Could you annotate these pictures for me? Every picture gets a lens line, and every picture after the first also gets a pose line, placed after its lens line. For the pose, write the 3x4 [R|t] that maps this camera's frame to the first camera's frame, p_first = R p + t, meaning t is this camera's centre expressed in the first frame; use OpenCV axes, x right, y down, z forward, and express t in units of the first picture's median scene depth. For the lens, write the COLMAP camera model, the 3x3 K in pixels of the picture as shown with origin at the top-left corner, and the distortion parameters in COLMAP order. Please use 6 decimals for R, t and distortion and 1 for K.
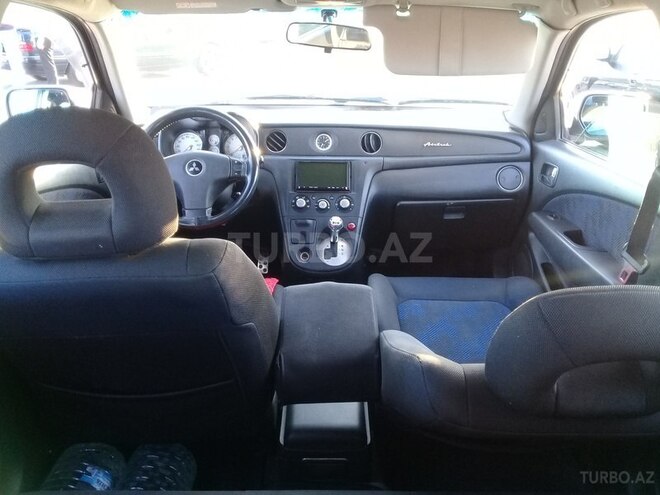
lens RADIAL K [[614.3, 0, 330.0], [0, 614.3, 247.5], [0, 0, 1]] dist [0.090735, -0.207928]
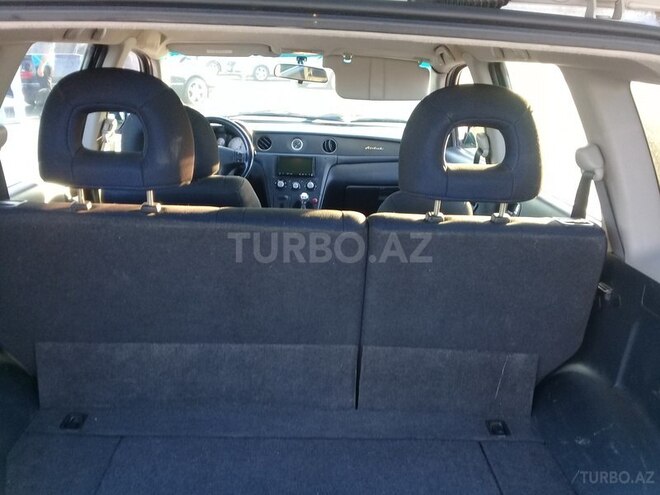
lens RADIAL K [[614.3, 0, 330.0], [0, 614.3, 247.5], [0, 0, 1]] dist [0.090735, -0.207928]
pose [[0.998944, 0.018317, 0.042138, 0.011090], [-0.015983, 0.998355, -0.055056, 0.155934], [-0.043077, 0.054324, 0.997594, -0.458332]]
